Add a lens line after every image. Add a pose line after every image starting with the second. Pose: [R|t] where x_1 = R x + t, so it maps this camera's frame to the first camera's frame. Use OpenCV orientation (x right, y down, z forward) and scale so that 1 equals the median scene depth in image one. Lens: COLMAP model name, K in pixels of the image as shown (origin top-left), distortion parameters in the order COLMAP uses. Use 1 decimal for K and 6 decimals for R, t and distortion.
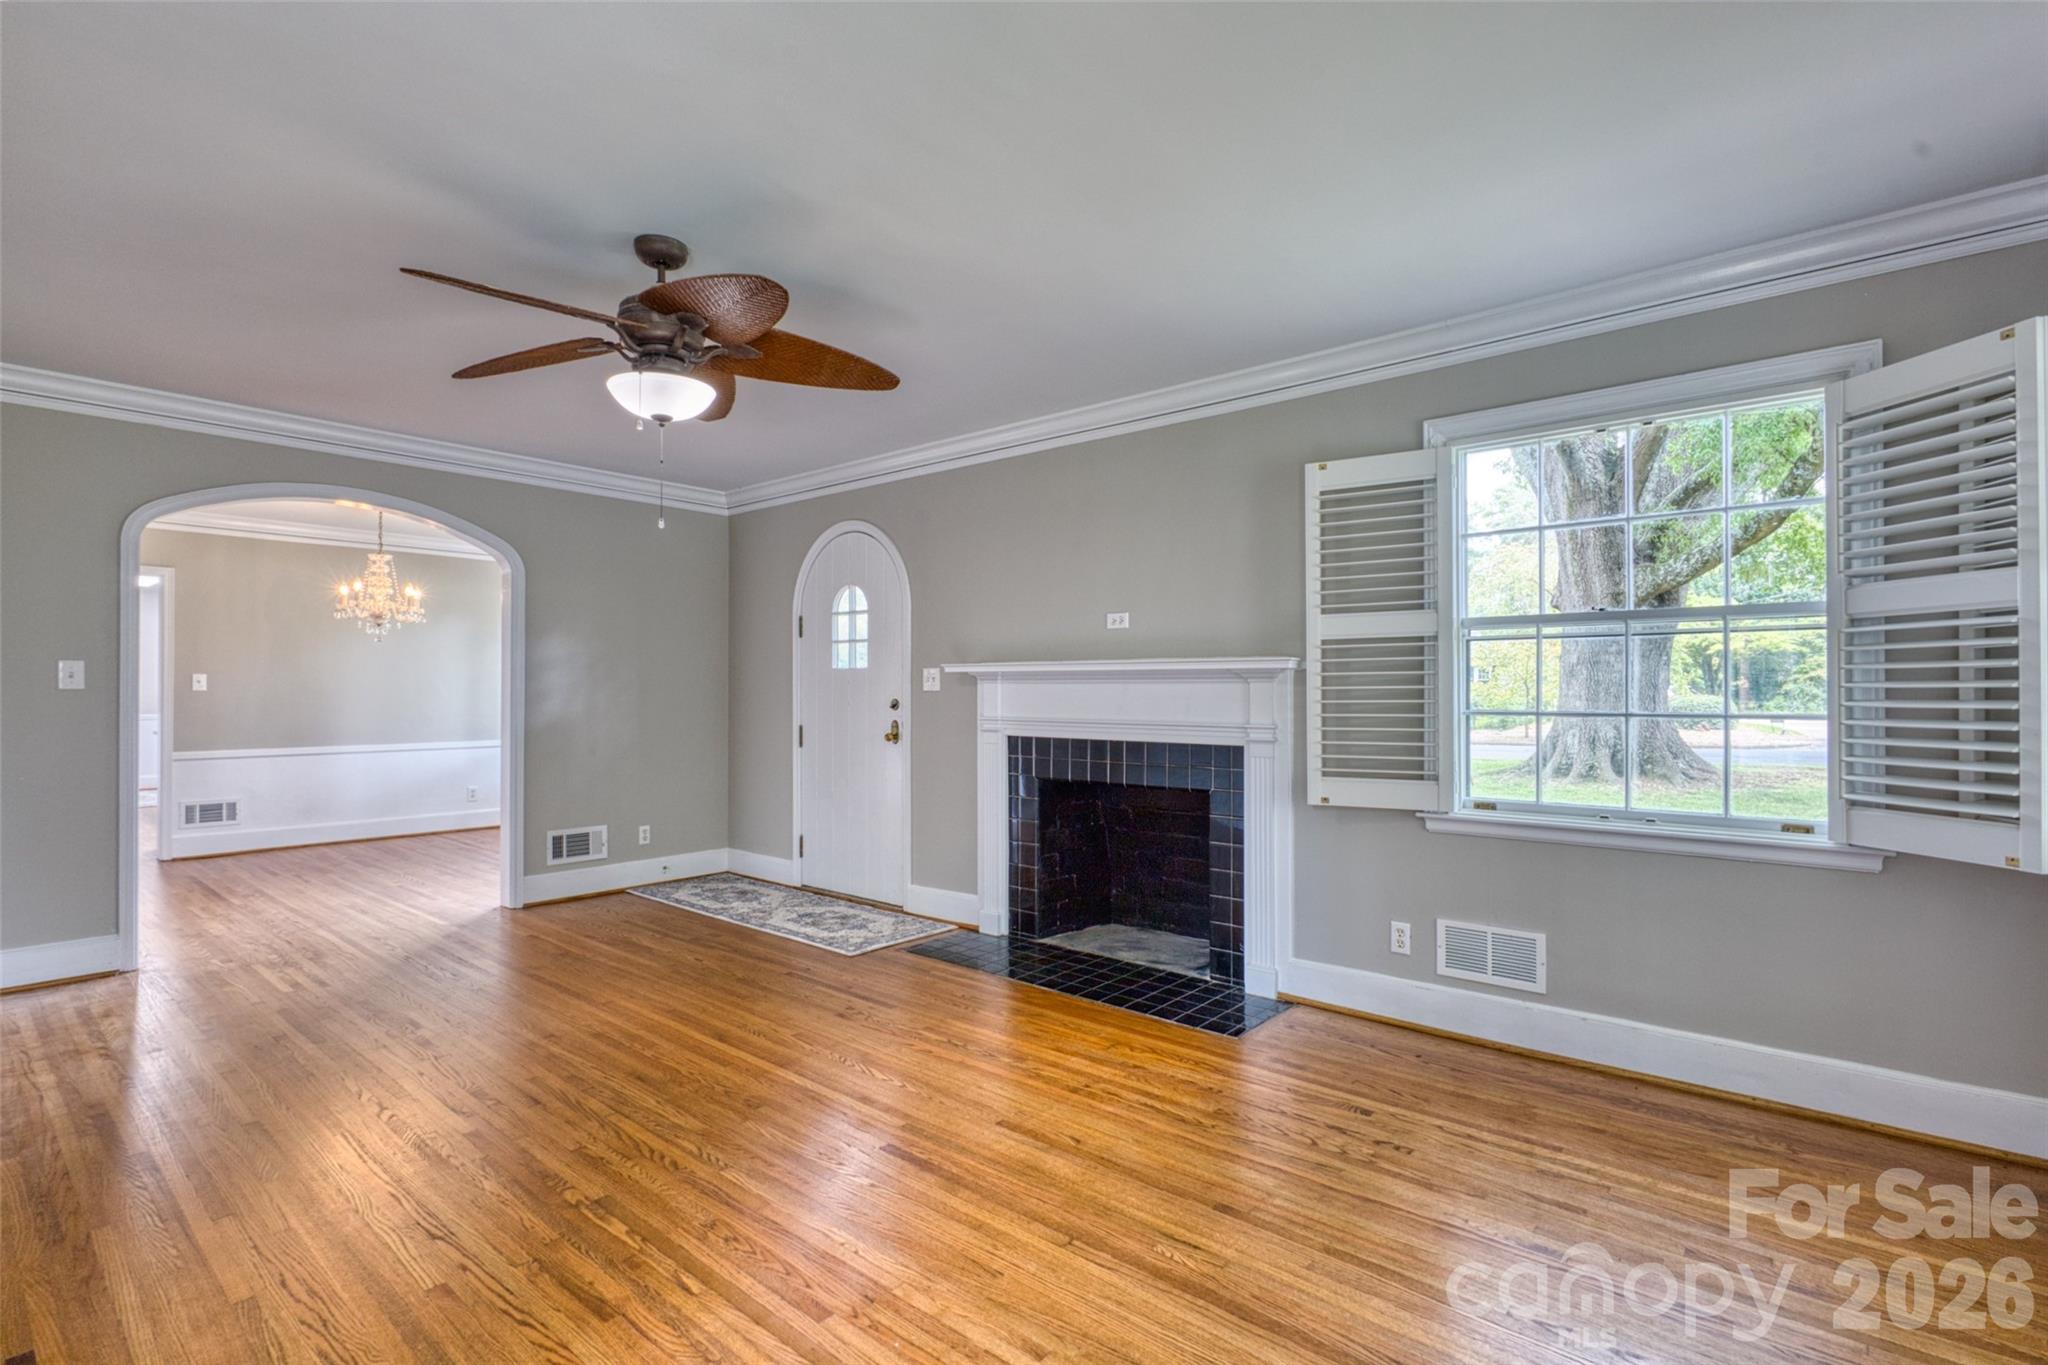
lens RADIAL K [[946.7, 0, 1024.0], [0, 946.7, 685.1], [0, 0, 1]] dist [0.000427, -0.000310]
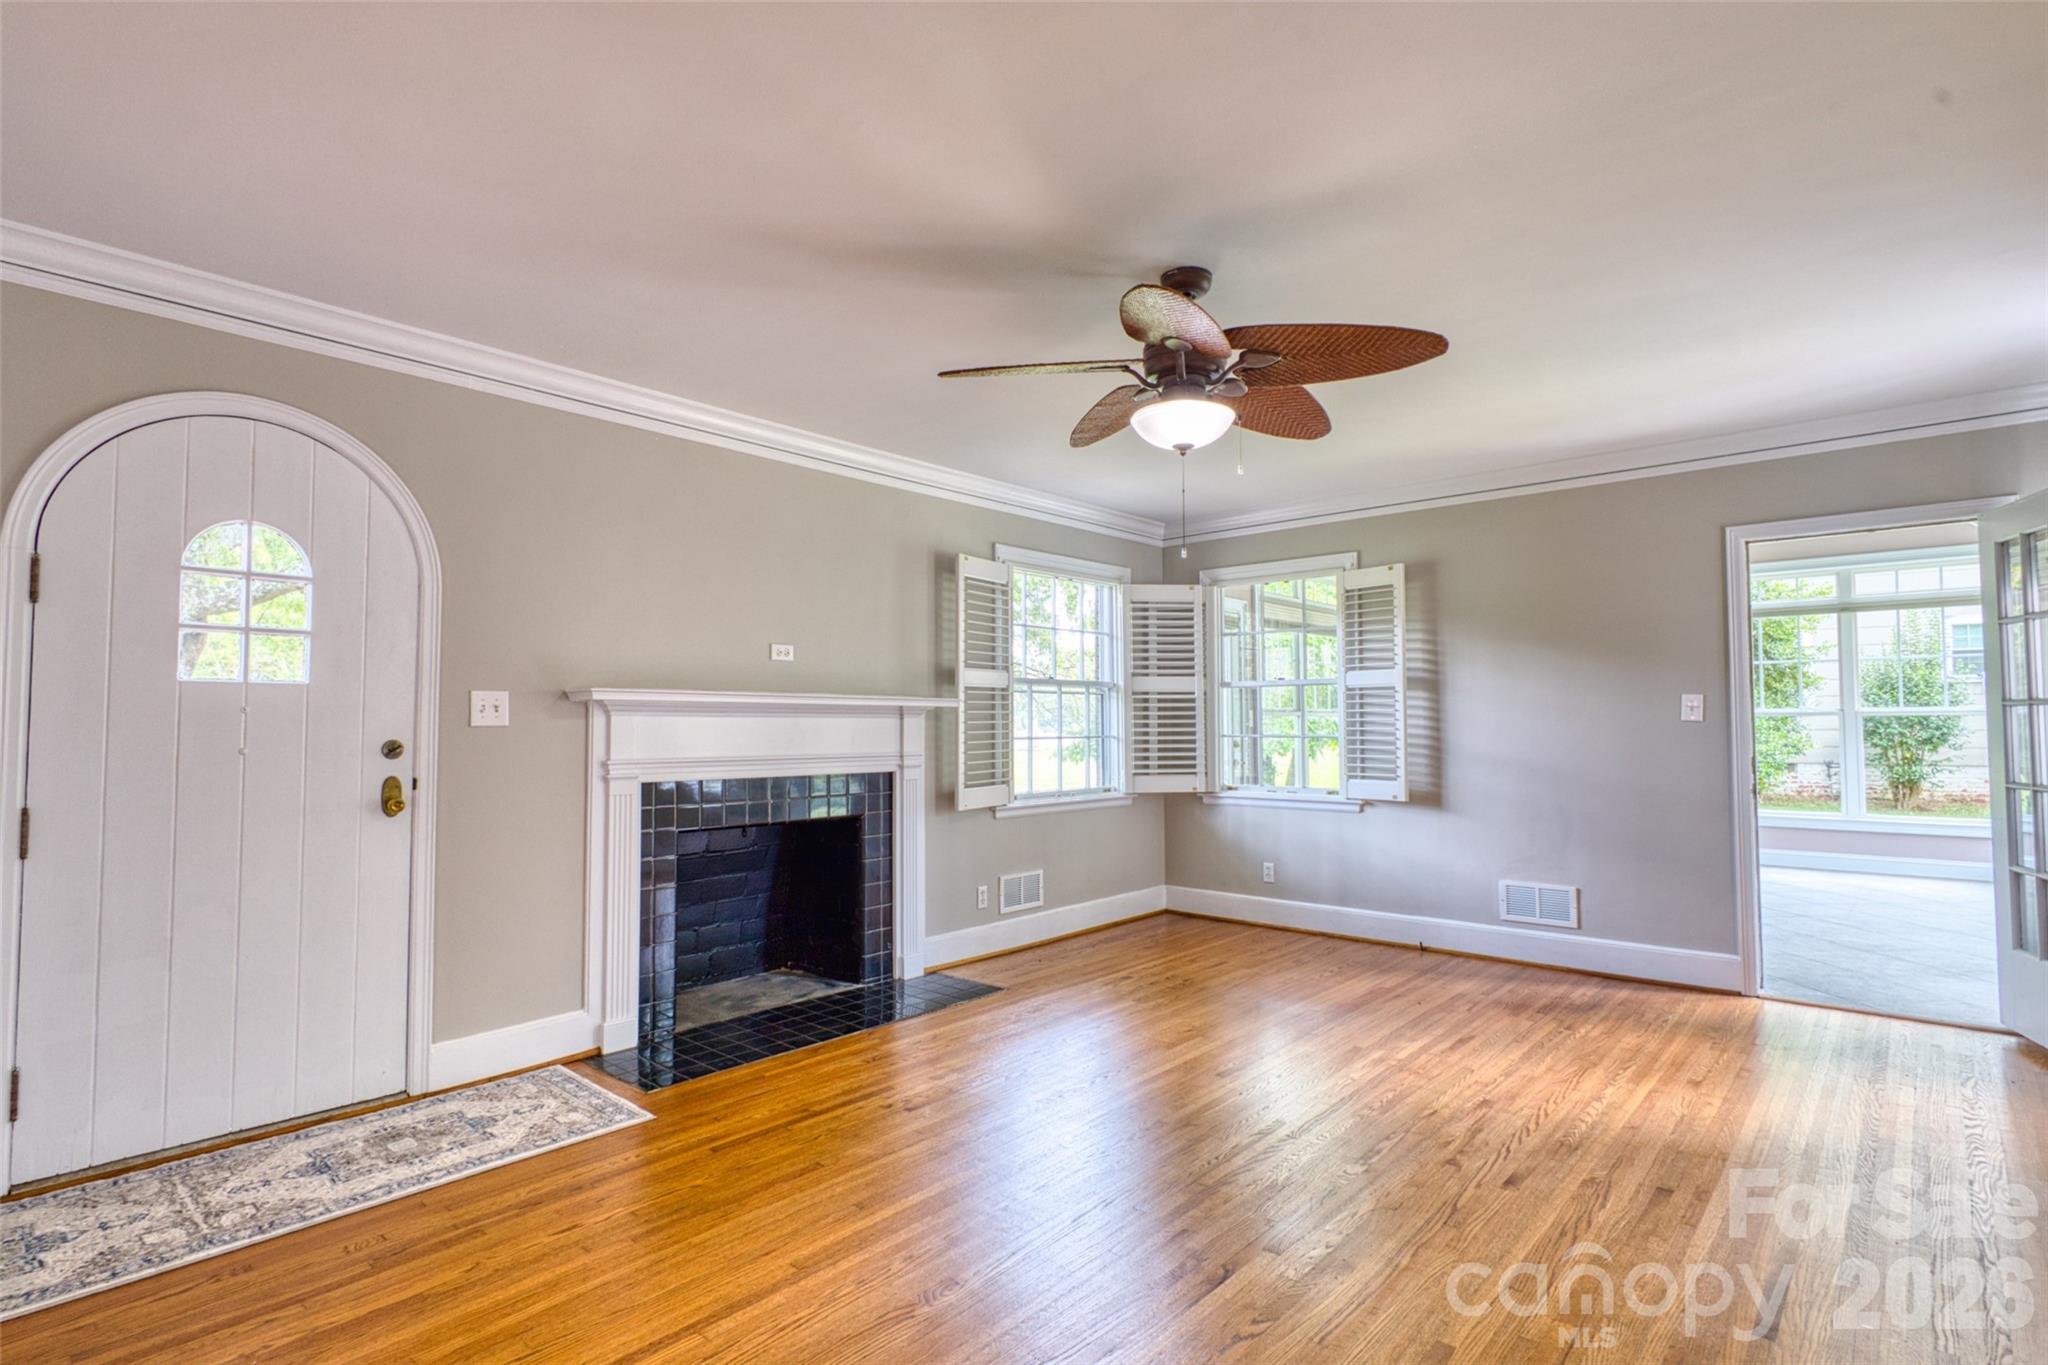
lens RADIAL K [[977.1, 0, 1023.0], [0, 977.1, 689.9], [0, 0, 1]] dist [0.000140, 0.000019]
pose [[0.046190, 0.034723, 0.998329, -0.909196], [-0.003480, 0.999395, -0.034599, 0.004043], [-0.998927, -0.001876, 0.046283, 0.729913]]
